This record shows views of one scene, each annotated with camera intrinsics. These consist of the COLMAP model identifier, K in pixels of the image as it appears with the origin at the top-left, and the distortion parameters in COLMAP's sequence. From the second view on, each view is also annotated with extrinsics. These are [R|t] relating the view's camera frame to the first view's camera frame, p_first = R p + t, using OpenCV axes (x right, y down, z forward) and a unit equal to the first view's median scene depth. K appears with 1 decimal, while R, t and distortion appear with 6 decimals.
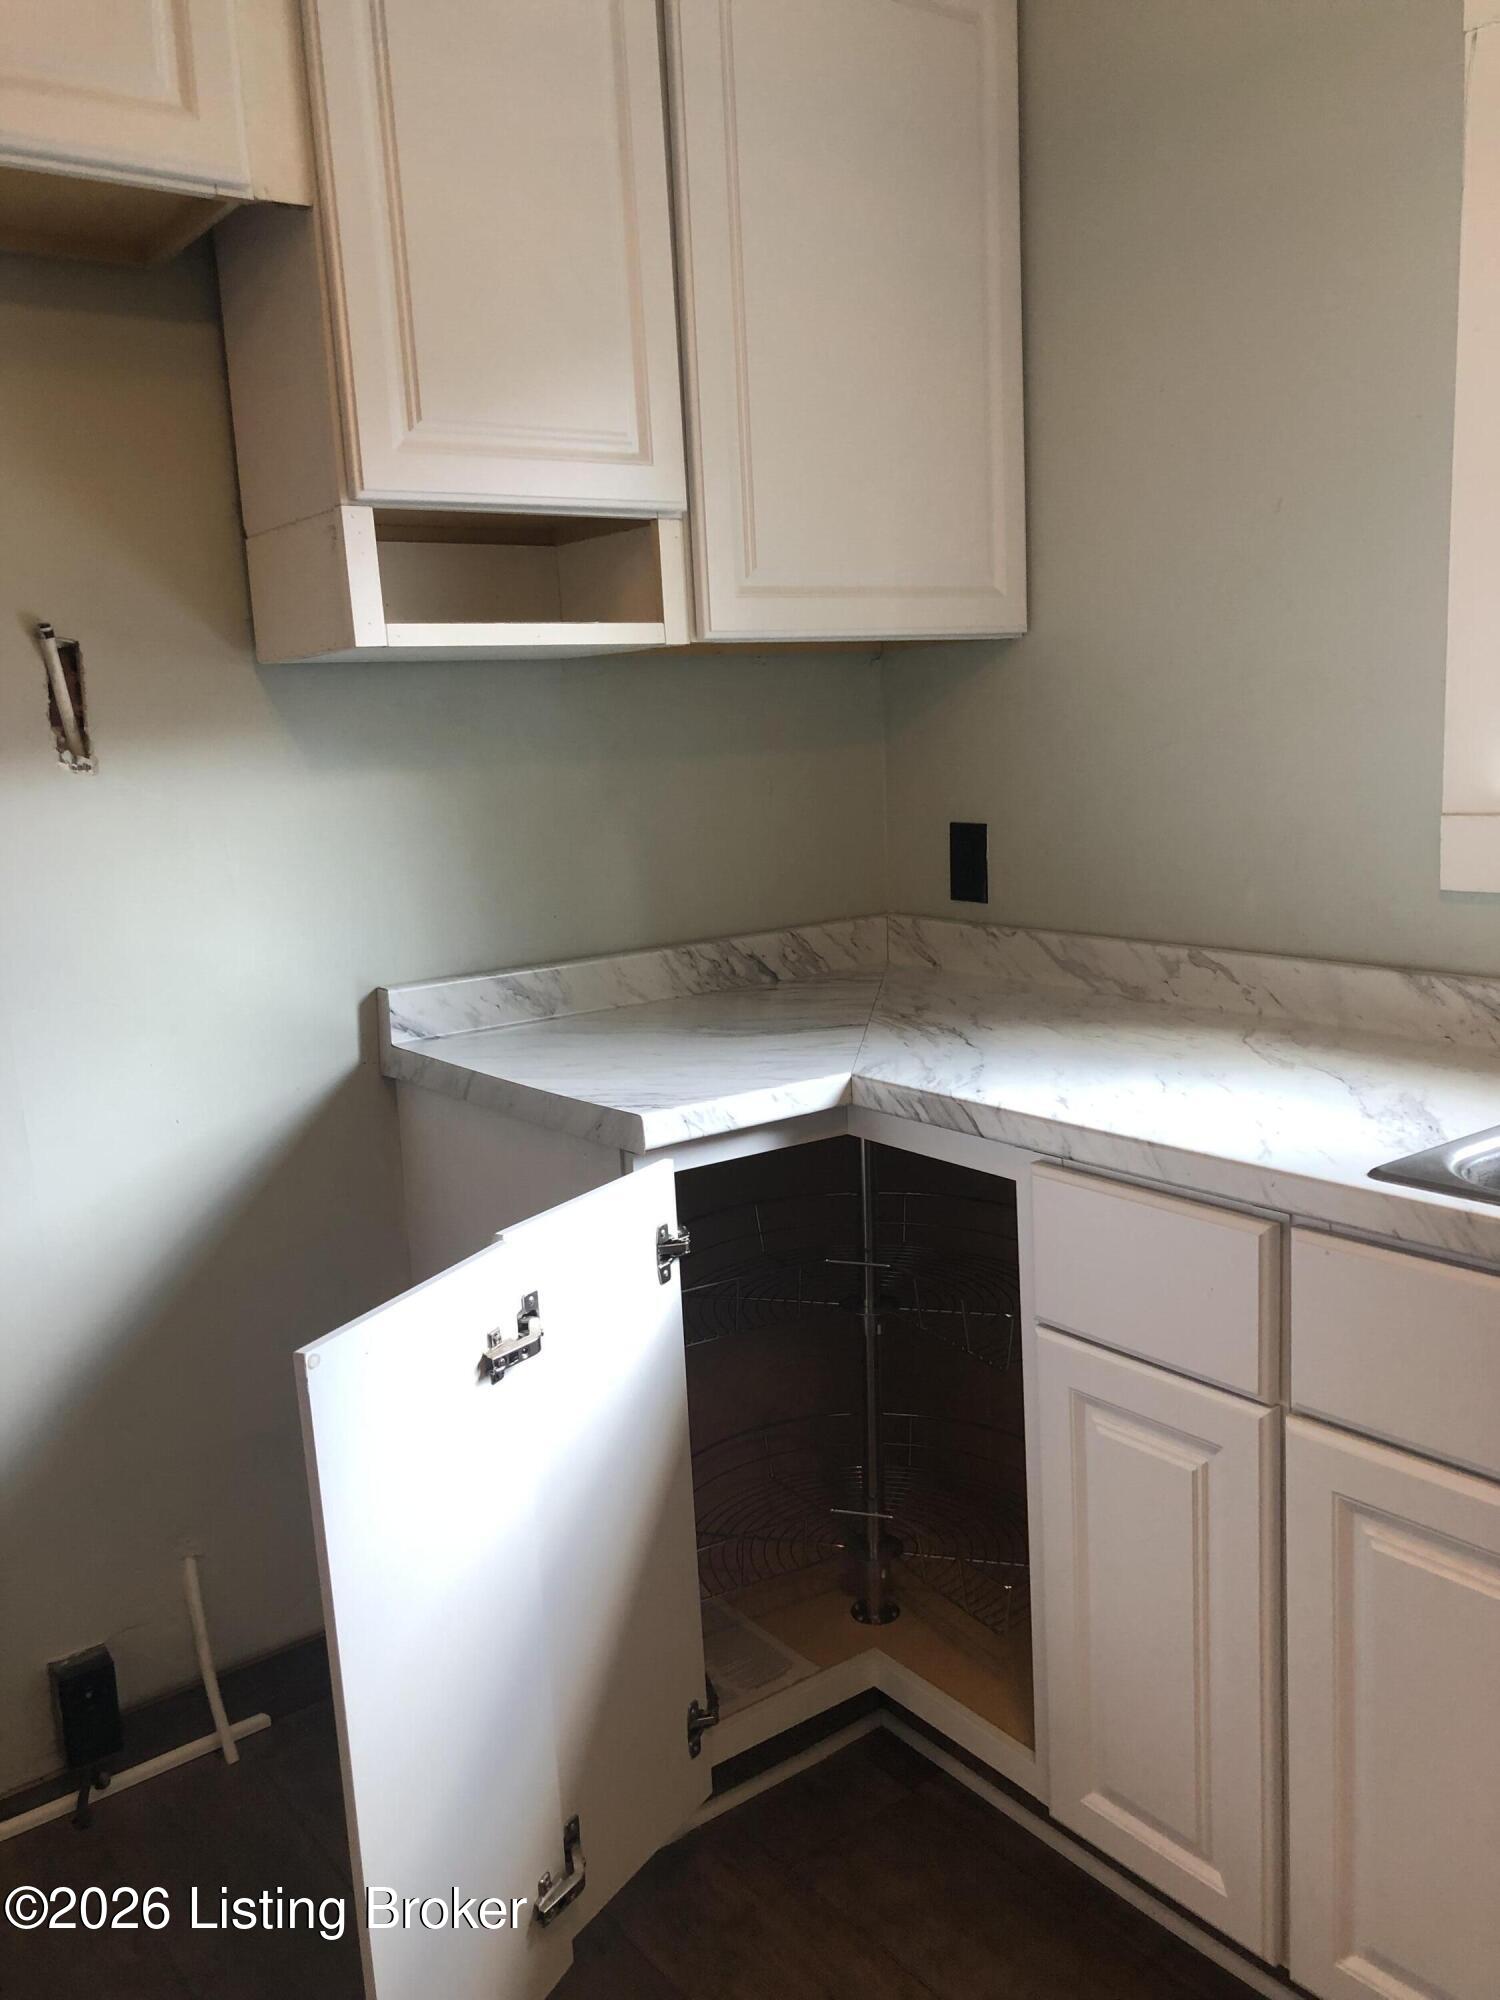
lens RADIAL K [[1602.1, 0, 750.0], [0, 1602.1, 1000.0], [0, 0, 1]] dist [0.047364, -0.002159]
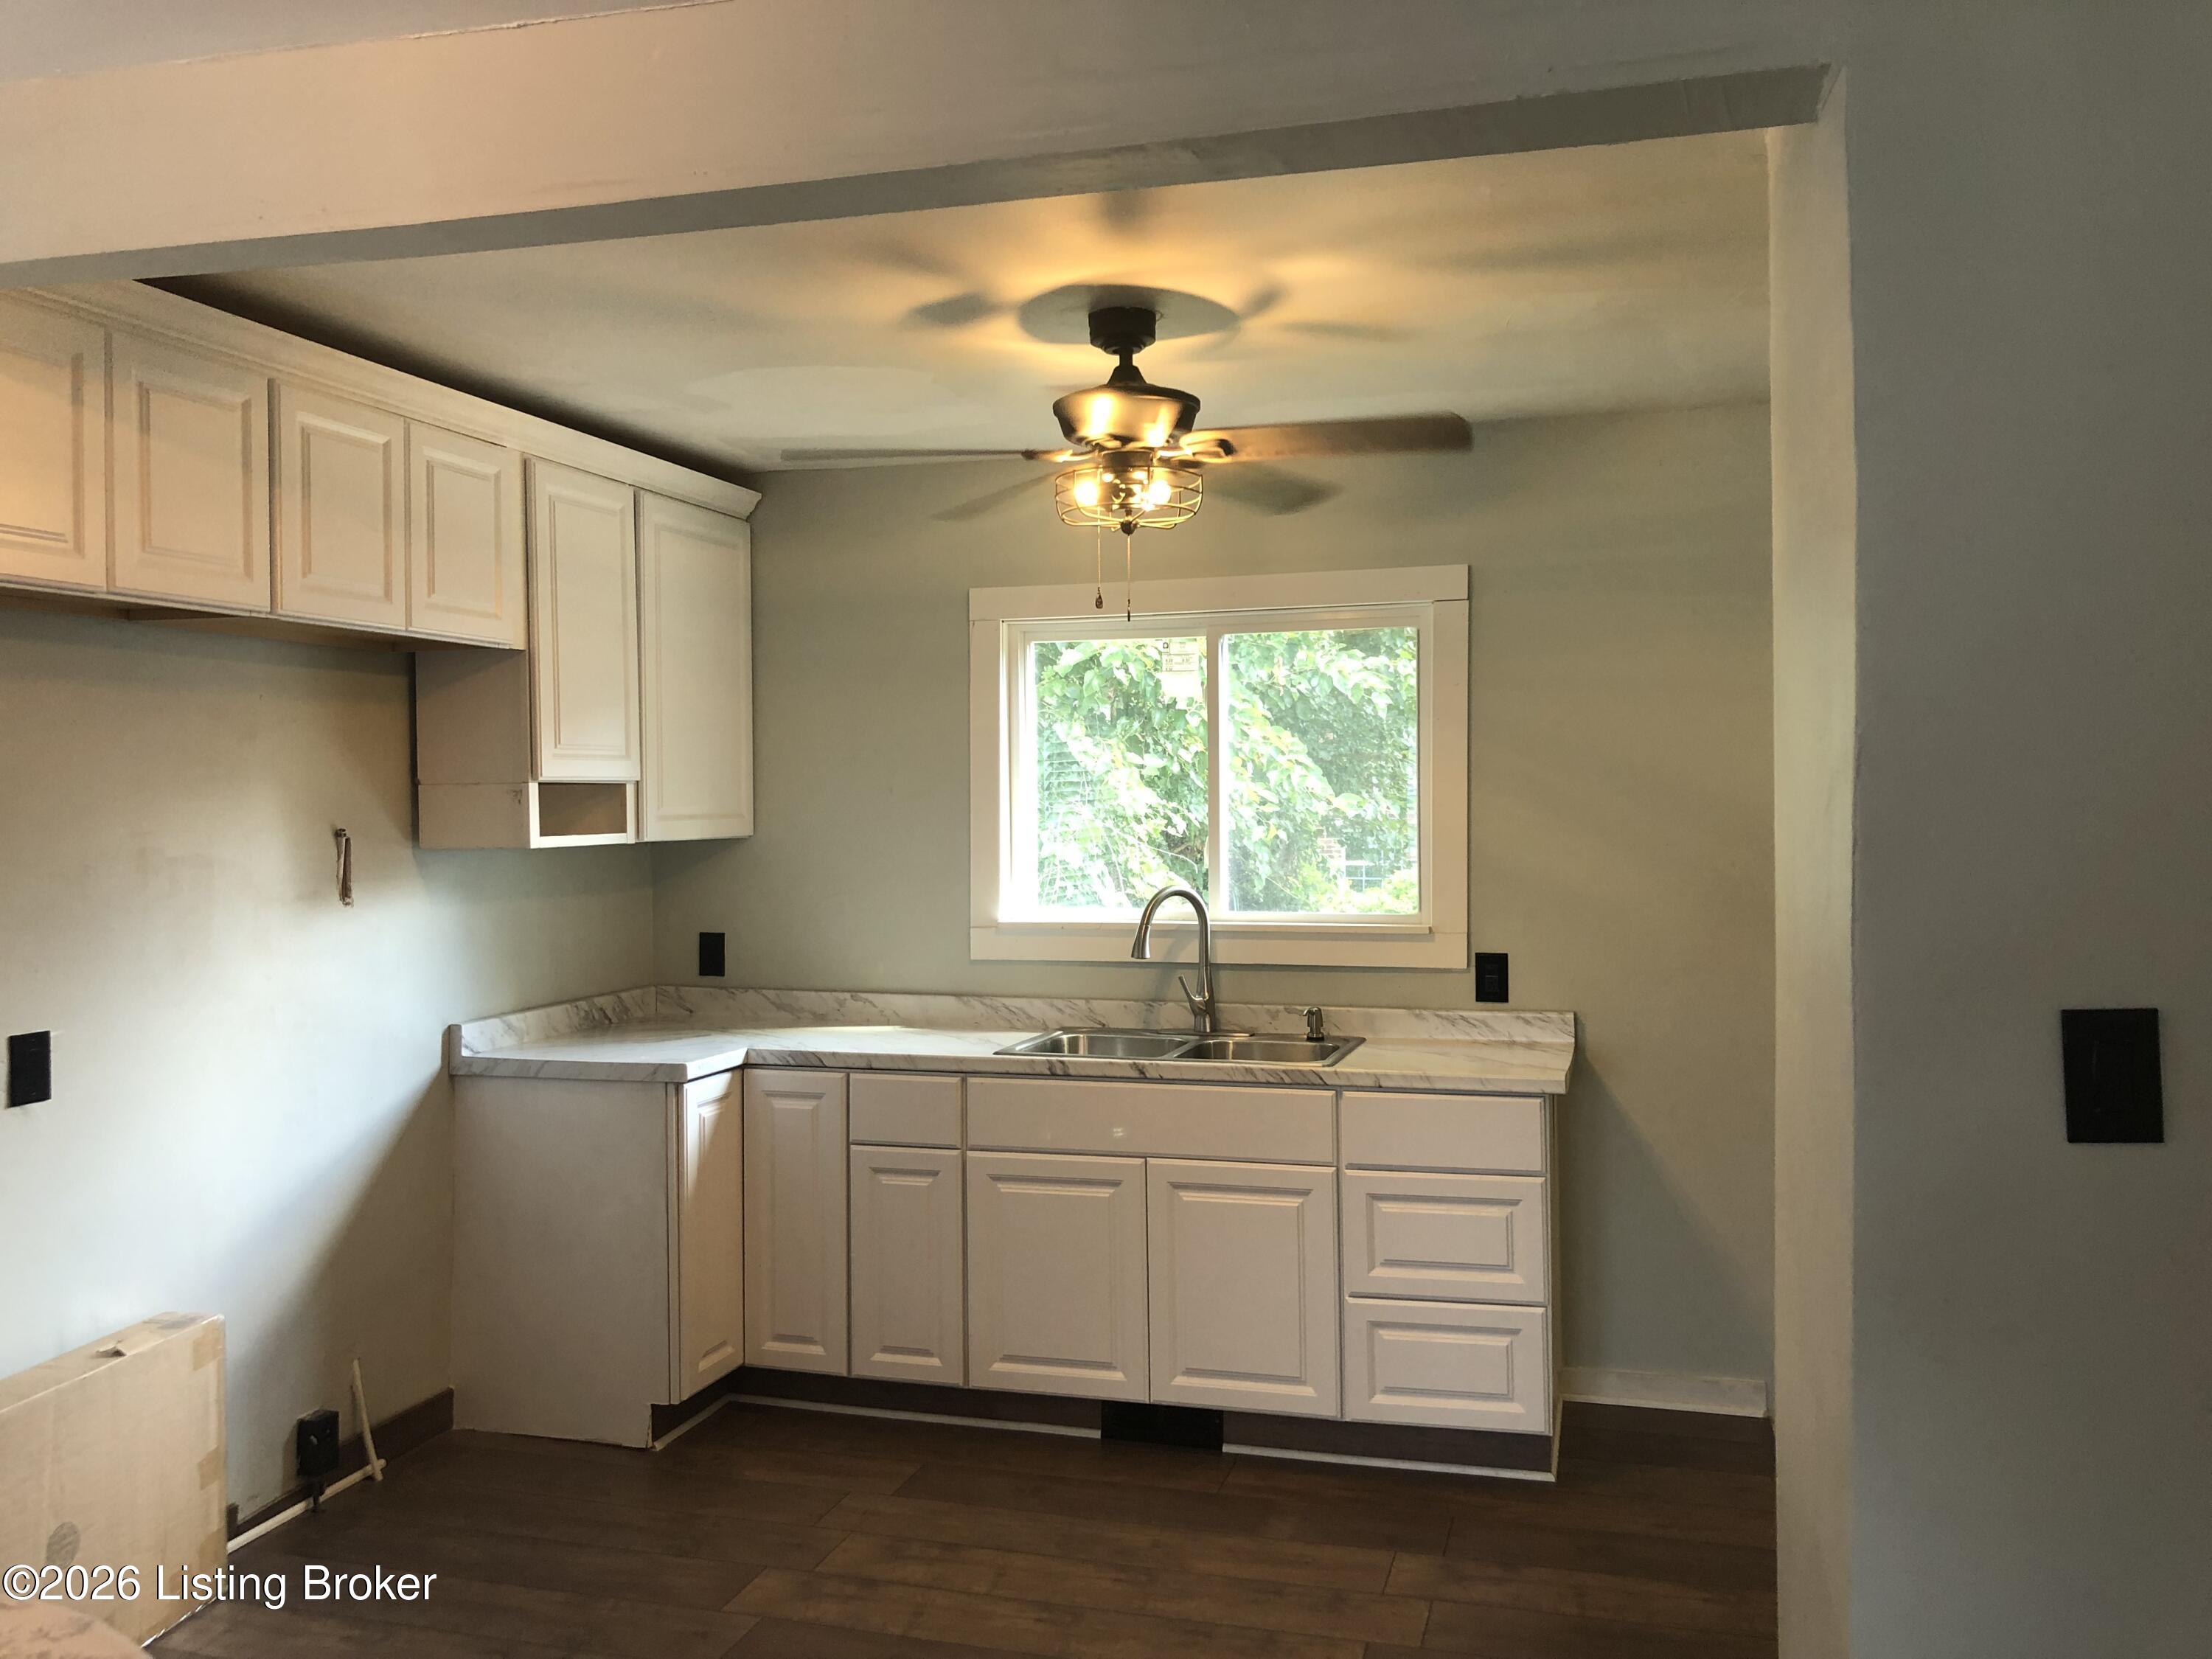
lens RADIAL K [[1867.9, 0, 1110.8], [0, 1867.9, 798.9], [0, 0, 1]] dist [0.015171, -0.003759]
pose [[0.792857, 0.042750, 0.607907, -0.932906], [0.069533, 0.984676, -0.159933, 0.129871], [-0.605428, 0.169073, 0.777734, -1.116189]]
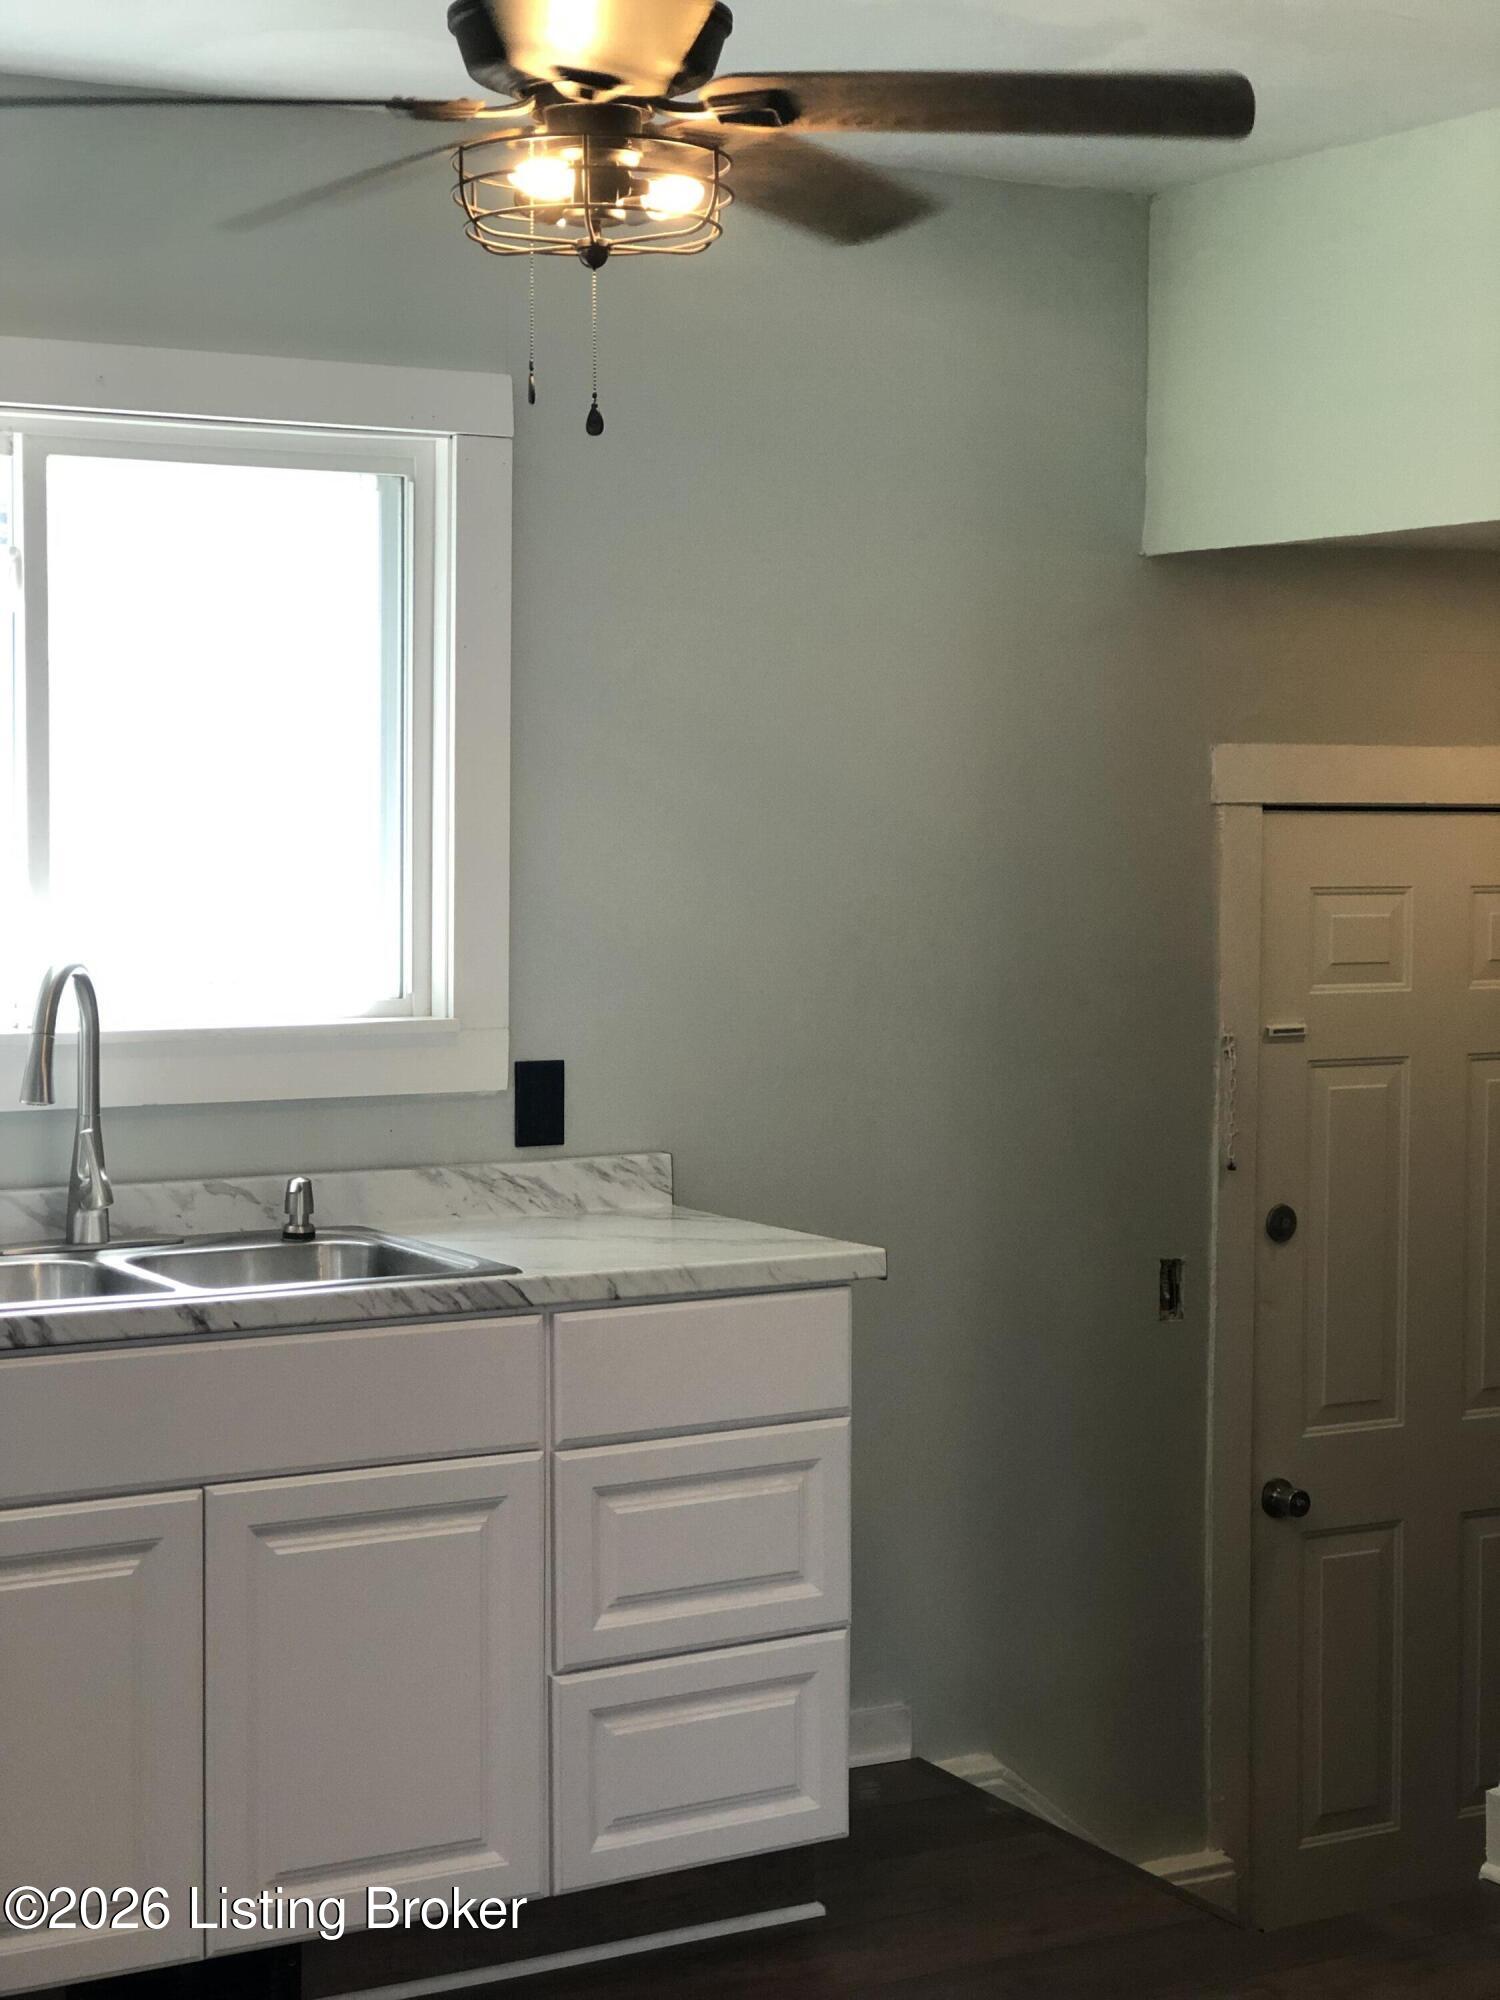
lens RADIAL K [[3409.0, 0, 750.0], [0, 3409.0, 1000.0], [0, 0, 1]] dist [-0.025585, 0.310574]
pose [[0.073130, -0.006575, 0.997301, -1.509292], [0.154946, 0.987911, -0.004849, -0.018485], [-0.985213, 0.154882, 0.073265, 0.029612]]
